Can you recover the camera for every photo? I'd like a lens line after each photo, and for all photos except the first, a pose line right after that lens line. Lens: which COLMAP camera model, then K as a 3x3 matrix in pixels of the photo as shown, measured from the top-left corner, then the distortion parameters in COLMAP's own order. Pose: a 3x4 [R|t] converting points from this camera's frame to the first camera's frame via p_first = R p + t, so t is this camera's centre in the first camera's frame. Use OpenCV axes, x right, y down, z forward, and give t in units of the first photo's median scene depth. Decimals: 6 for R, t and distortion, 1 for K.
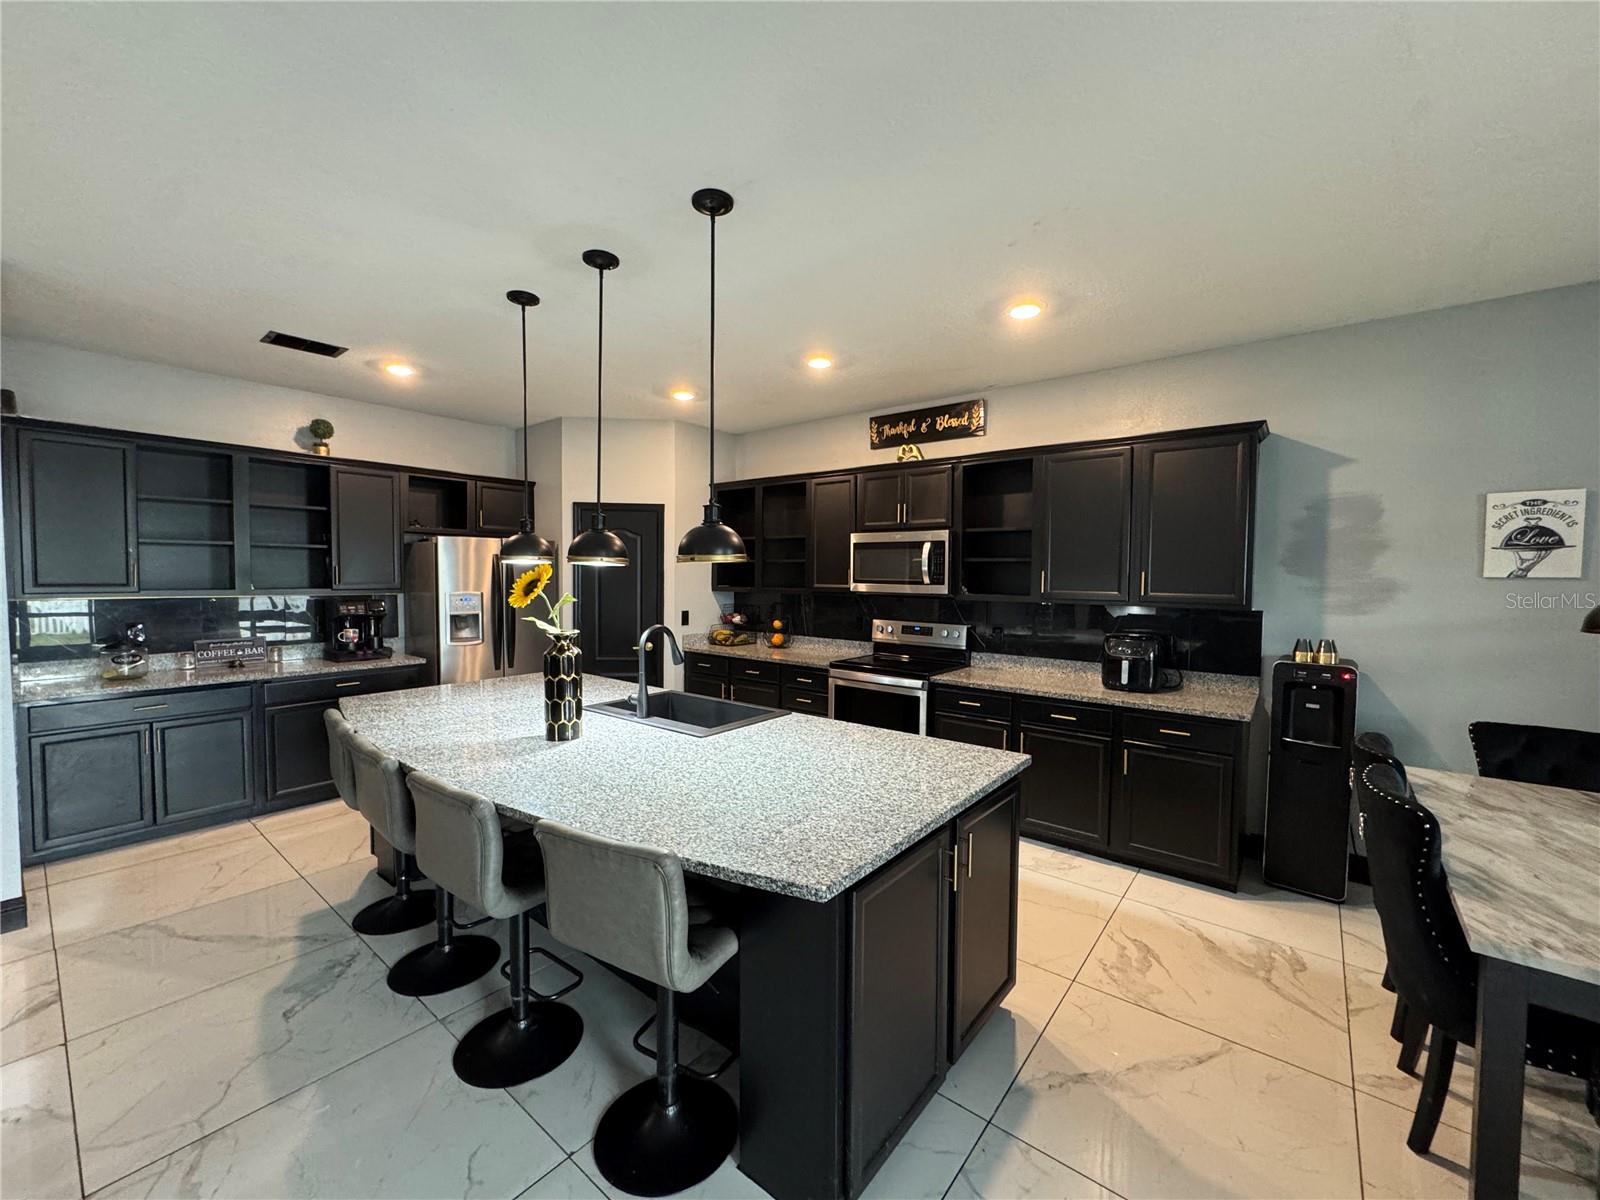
lens RADIAL K [[637.6, 0, 800.7], [0, 637.6, 593.9], [0, 0, 1]] dist [-0.002498, -0.000158]
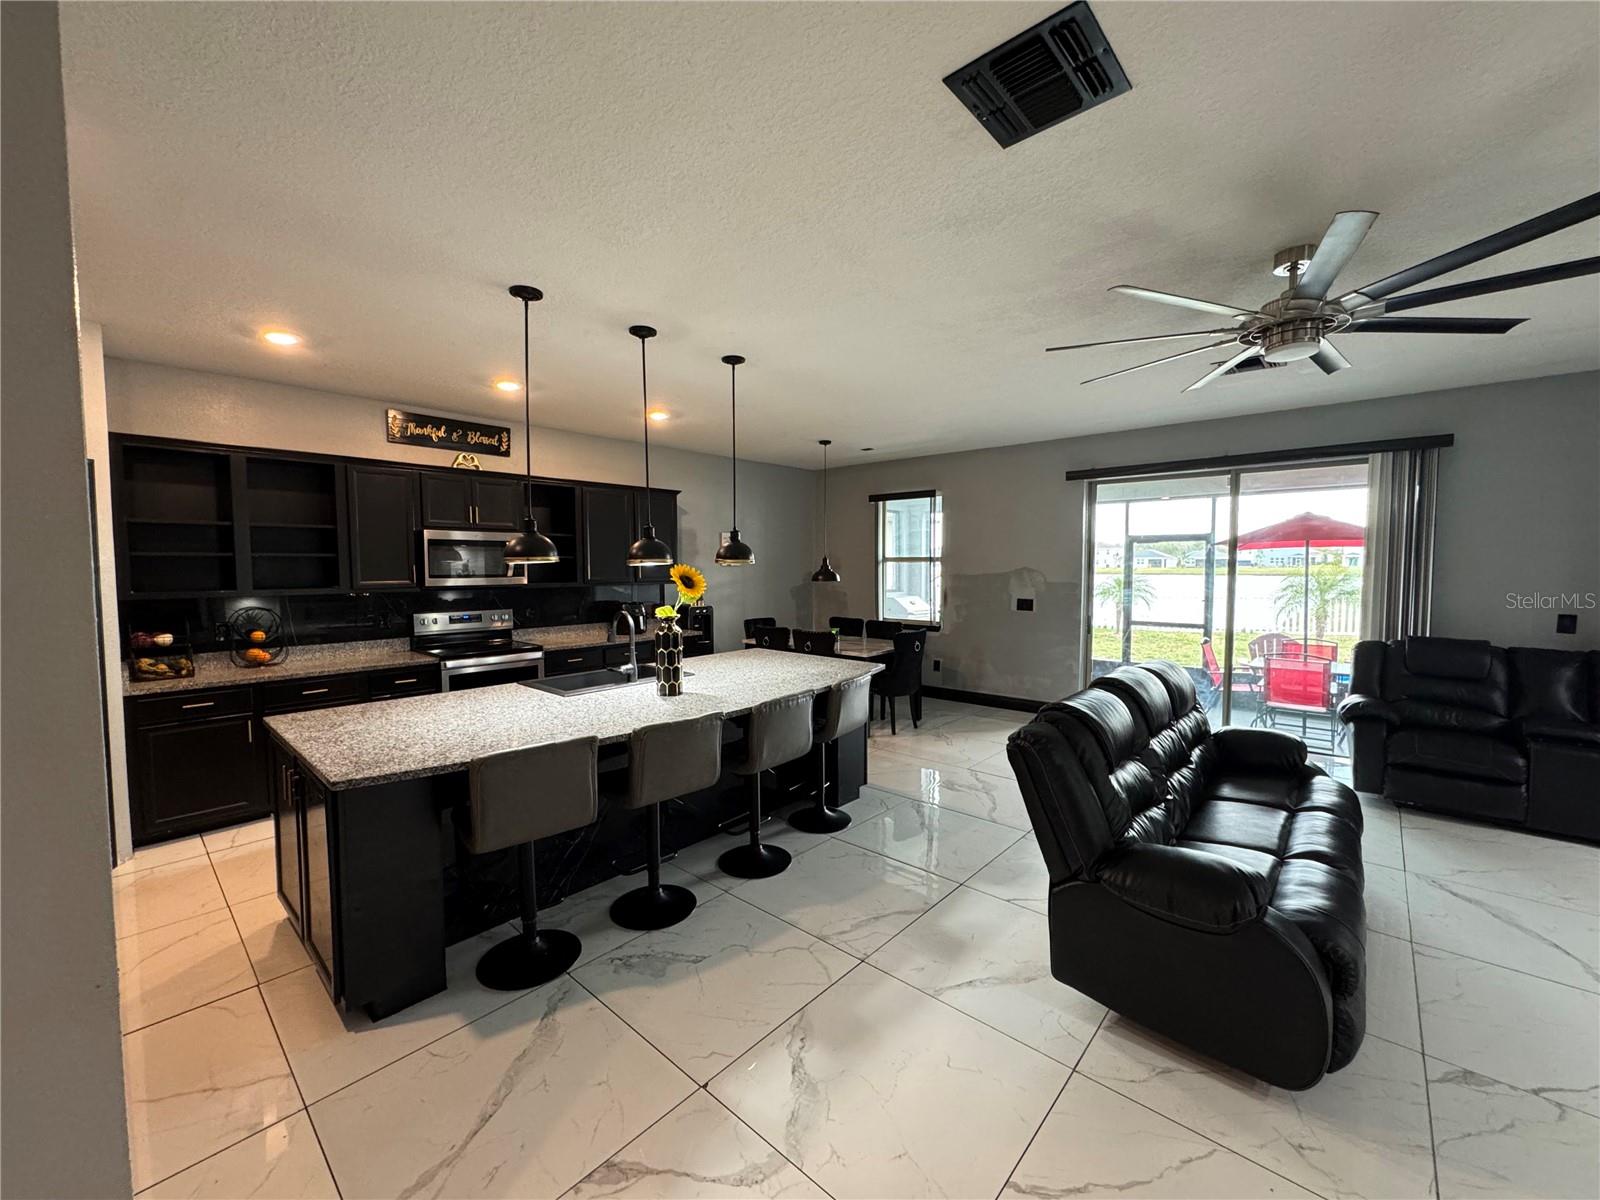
lens RADIAL K [[637.6, 0, 794.7], [0, 637.6, 597.1], [0, 0, 1]] dist [-0.002498, -0.000158]
pose [[0.065319, -0.061374, 0.995975, -0.924267], [0.035932, 0.997604, 0.059118, -0.027033], [-0.997217, 0.031926, 0.067368, 0.354269]]
